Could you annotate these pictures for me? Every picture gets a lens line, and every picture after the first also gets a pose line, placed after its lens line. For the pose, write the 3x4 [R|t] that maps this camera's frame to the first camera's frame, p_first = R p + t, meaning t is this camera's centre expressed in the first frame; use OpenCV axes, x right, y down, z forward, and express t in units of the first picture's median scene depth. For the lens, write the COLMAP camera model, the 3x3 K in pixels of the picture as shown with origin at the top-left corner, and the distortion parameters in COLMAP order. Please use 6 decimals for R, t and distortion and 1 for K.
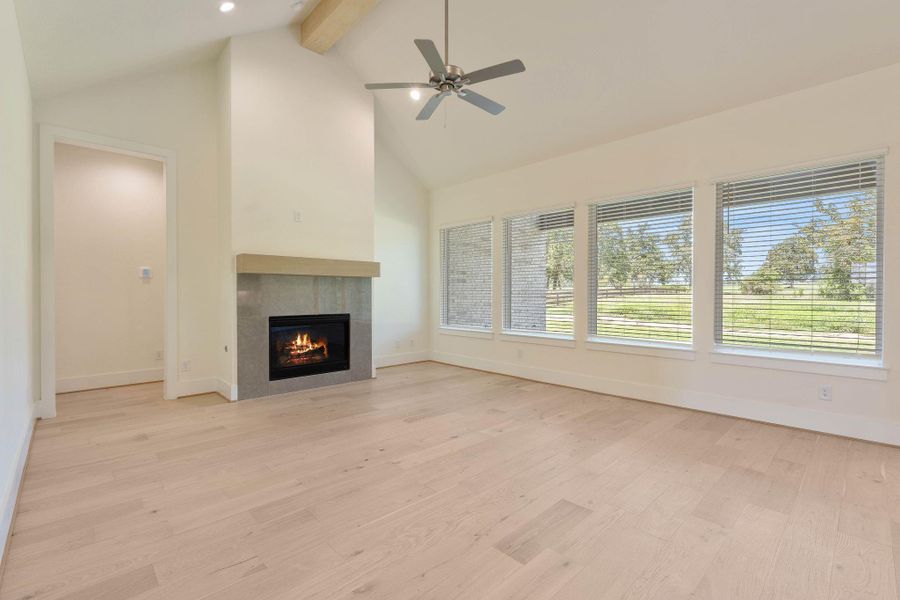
lens RADIAL K [[410.4, 0, 452.1], [0, 410.4, 300.6], [0, 0, 1]] dist [0.002184, 0.000173]
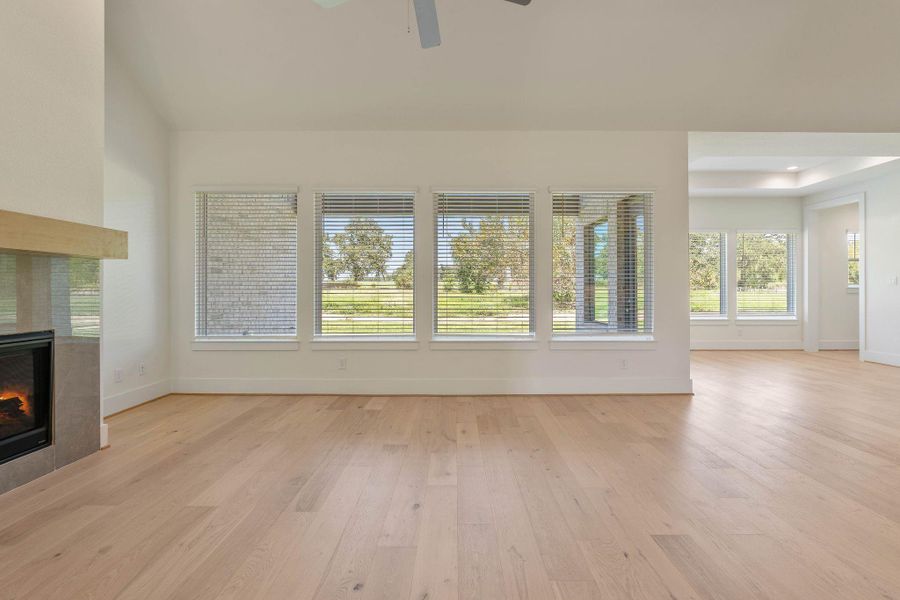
lens RADIAL K [[410.4, 0, 457.9], [0, 410.4, 288.3], [0, 0, 1]] dist [0.002184, 0.000173]
pose [[0.697059, -0.002218, 0.717010, -0.206071], [0.015438, 0.999810, -0.011916, -0.004301], [-0.716847, 0.019375, 0.696961, 0.238168]]
